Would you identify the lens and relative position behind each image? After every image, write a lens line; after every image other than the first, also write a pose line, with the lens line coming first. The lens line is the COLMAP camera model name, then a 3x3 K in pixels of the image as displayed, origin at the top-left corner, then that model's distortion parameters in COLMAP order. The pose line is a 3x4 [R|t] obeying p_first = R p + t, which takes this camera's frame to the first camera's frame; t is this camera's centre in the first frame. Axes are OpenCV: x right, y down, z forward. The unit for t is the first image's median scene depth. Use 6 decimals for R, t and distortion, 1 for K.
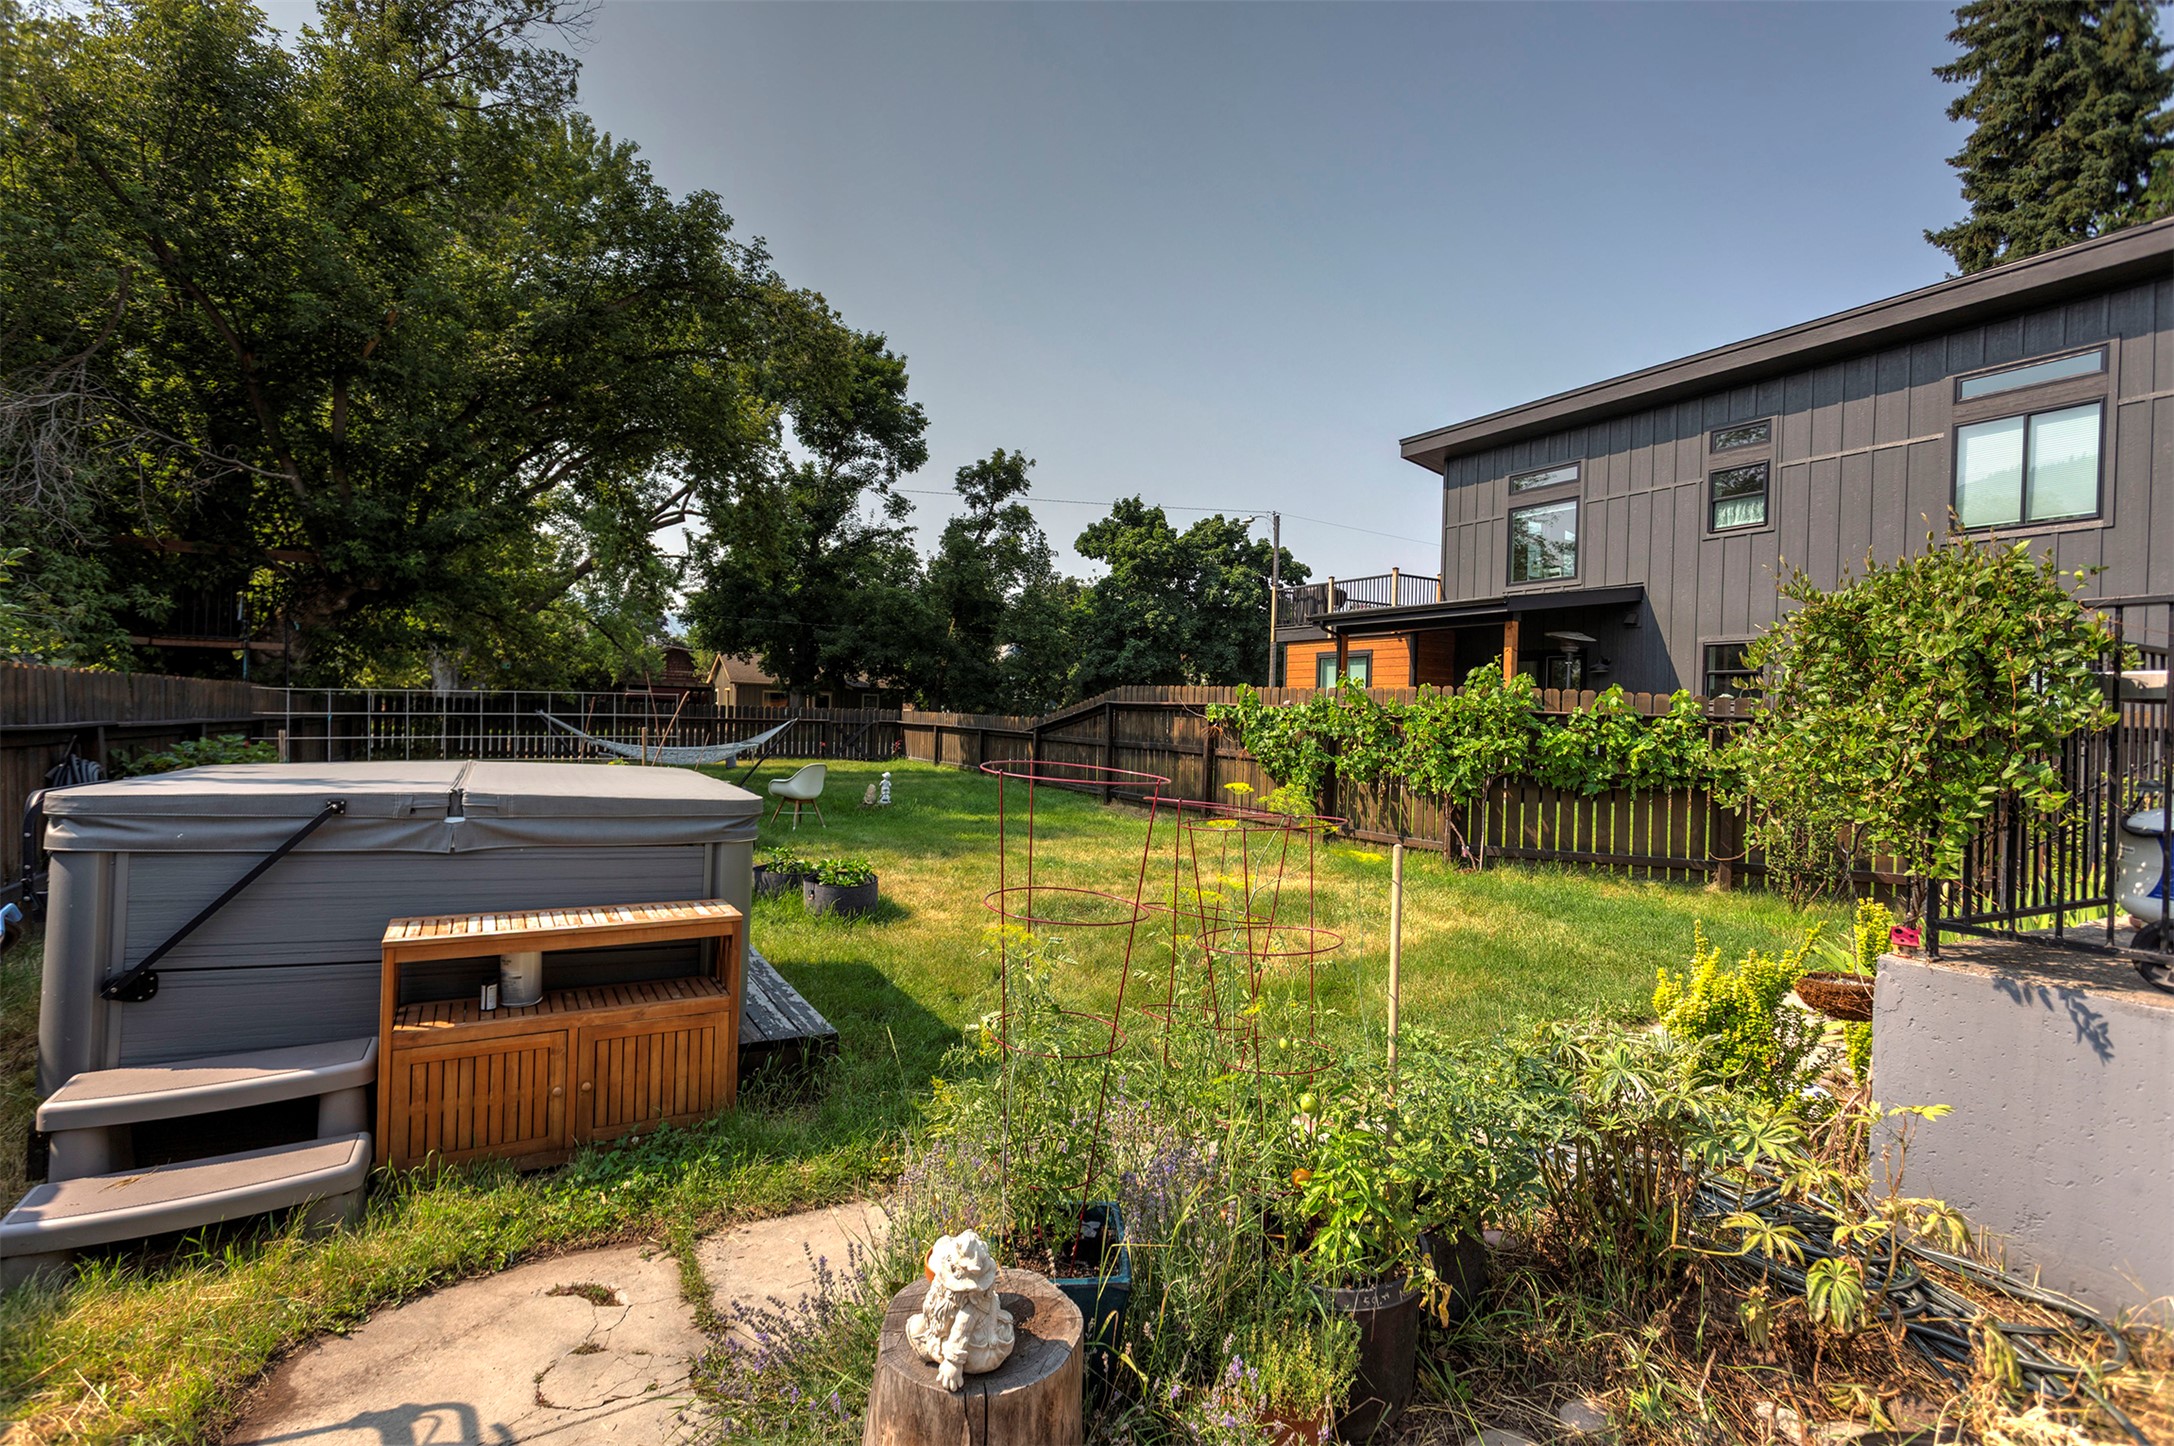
lens RADIAL K [[1025.5, 0, 1099.0], [0, 1025.5, 722.7], [0, 0, 1]] dist [-0.000156, 0.000030]
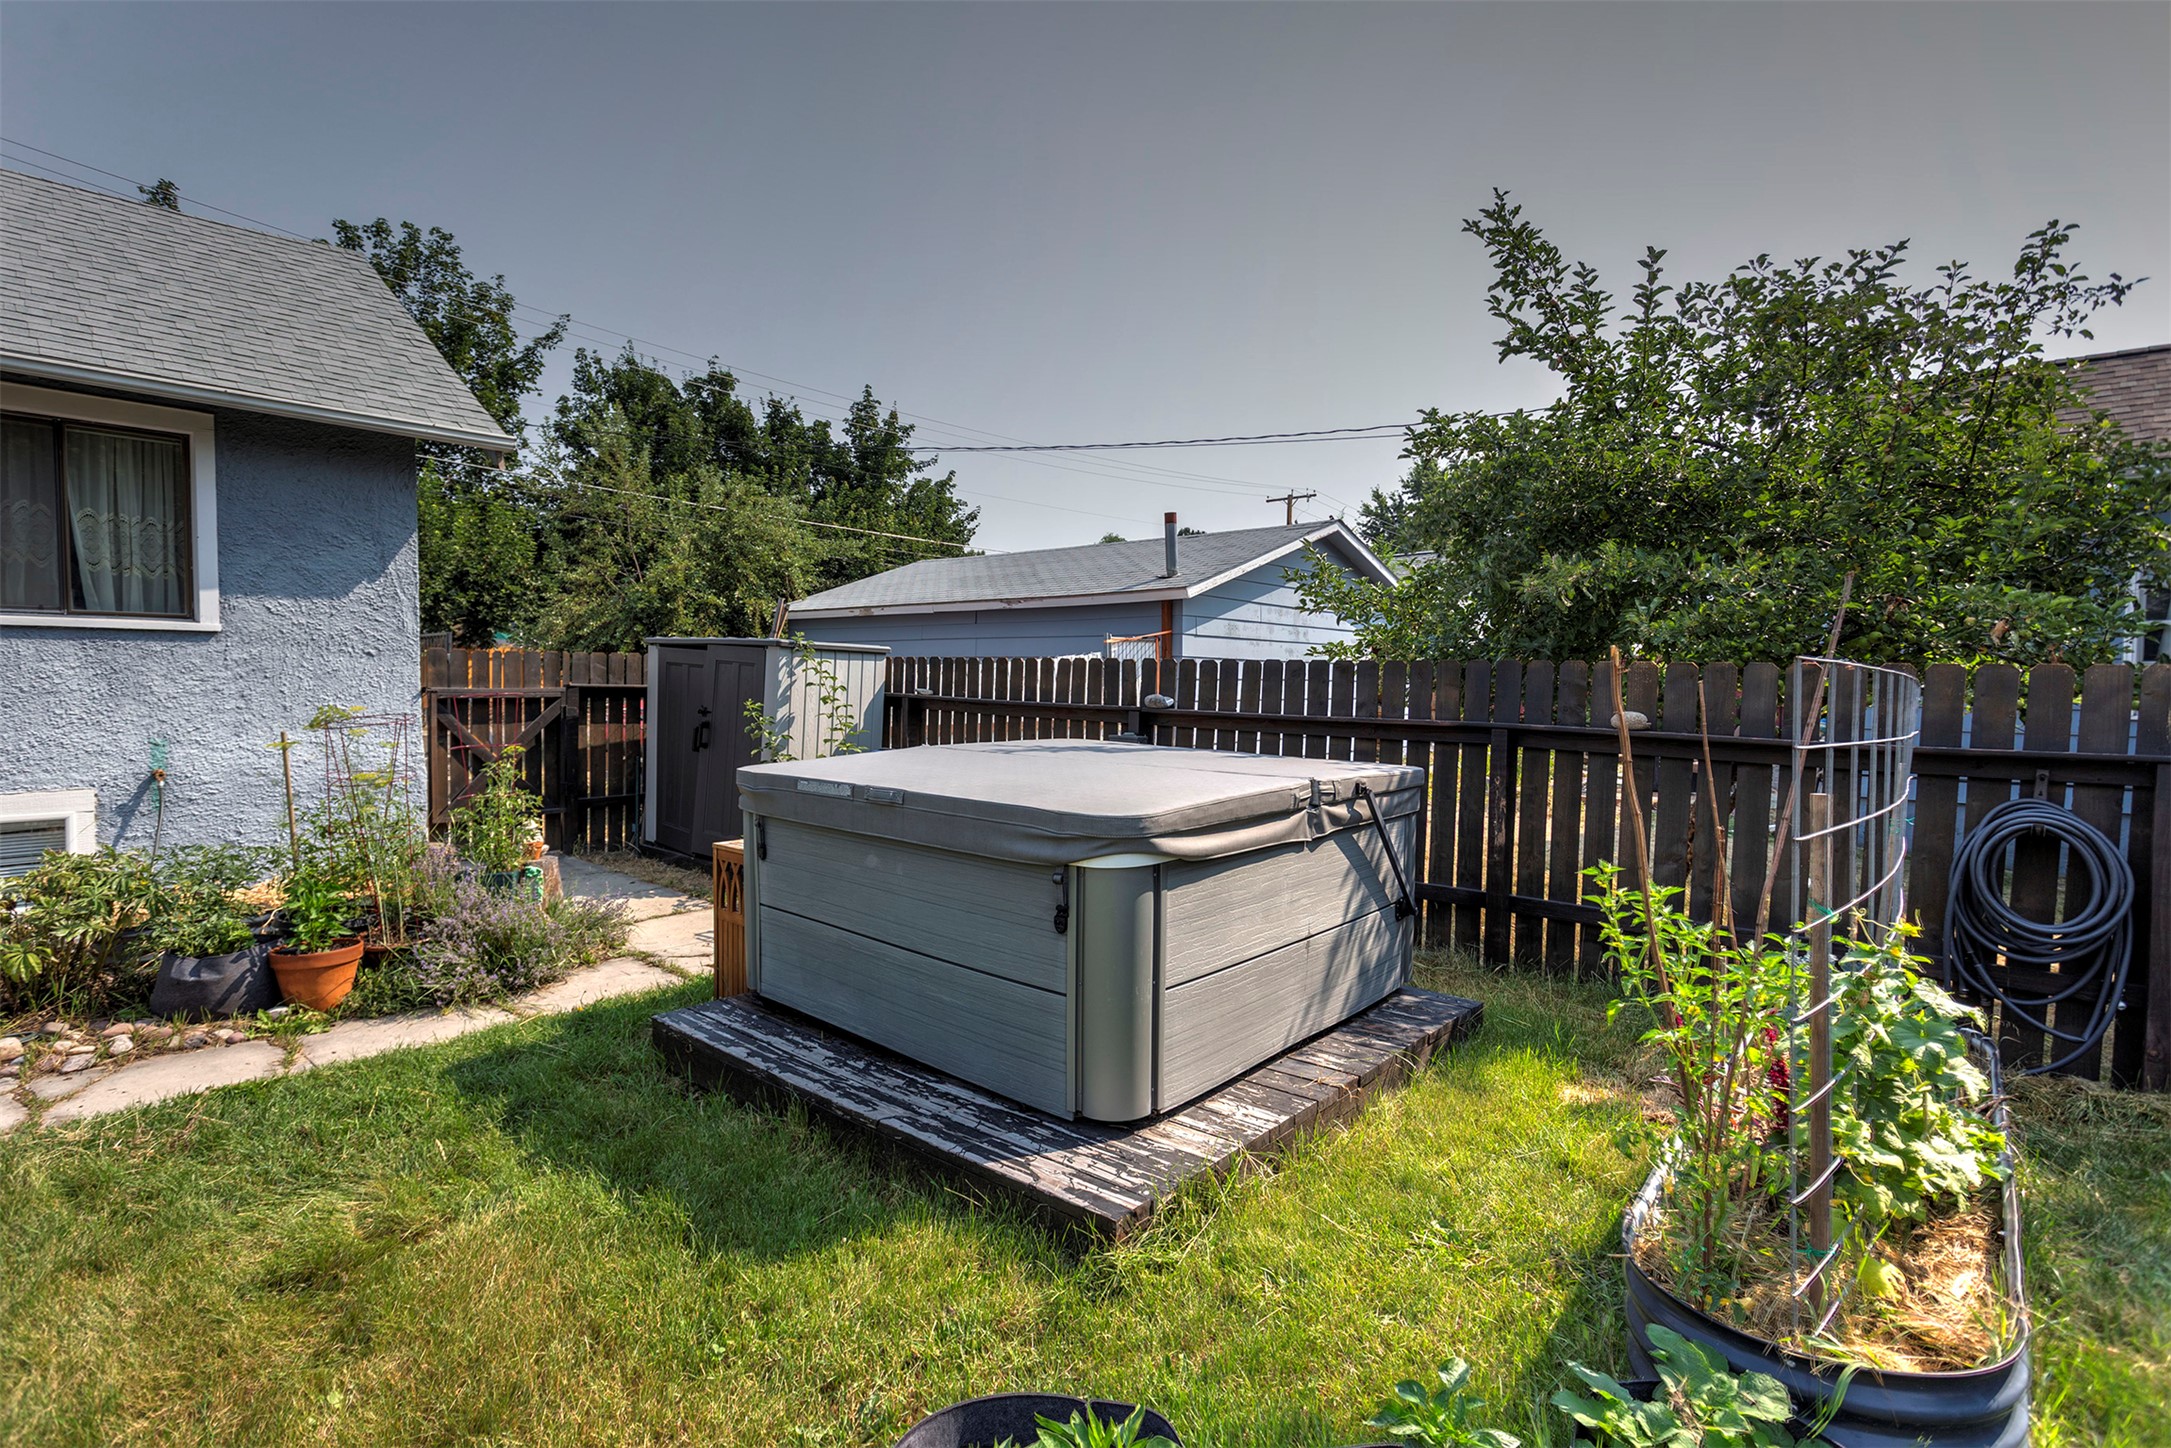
lens RADIAL K [[1028.7, 0, 1085.5], [0, 1028.7, 724.0], [0, 0, 1]] dist [-0.001325, 0.000008]
pose [[-0.946178, -0.021721, -0.322917, -0.105222], [-0.037798, 0.998334, 0.043598, -0.005734], [0.321432, 0.053457, -0.945423, 0.654478]]
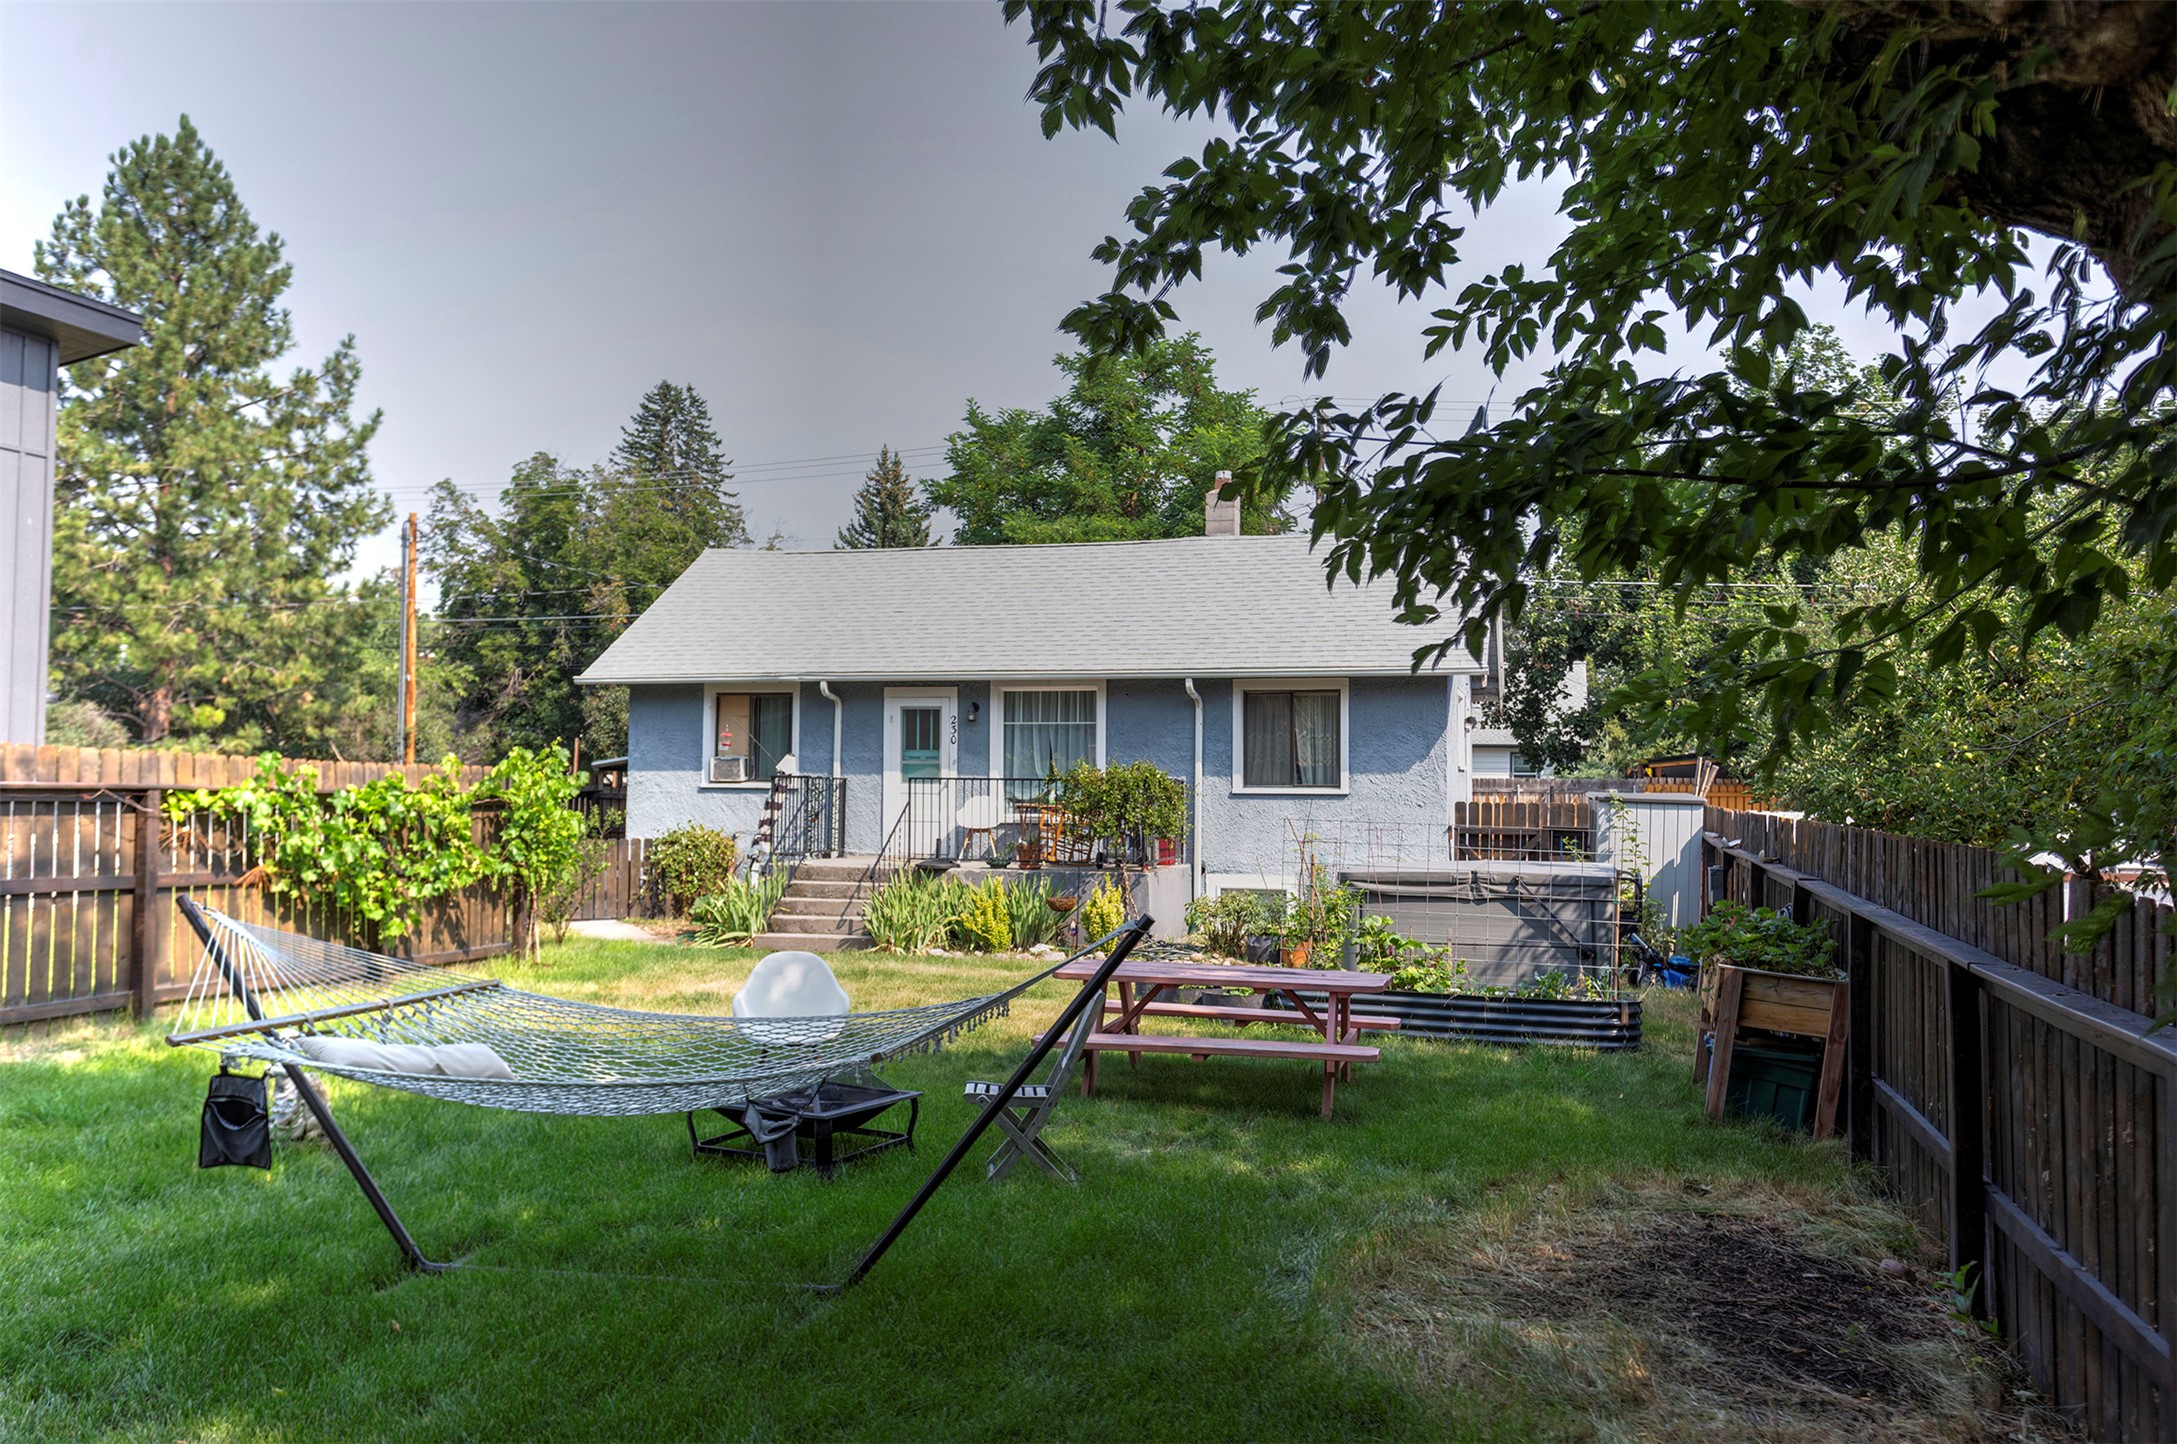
lens RADIAL K [[1678.3, 0, 1088.6], [0, 1678.3, 728.5], [0, 0, 1]] dist [0.008032, 0.000827]
pose [[-0.687013, -0.006508, 0.726616, -0.833471], [-0.025371, 0.999565, -0.015035, -0.045031], [-0.726202, -0.028764, -0.686880, 1.274759]]
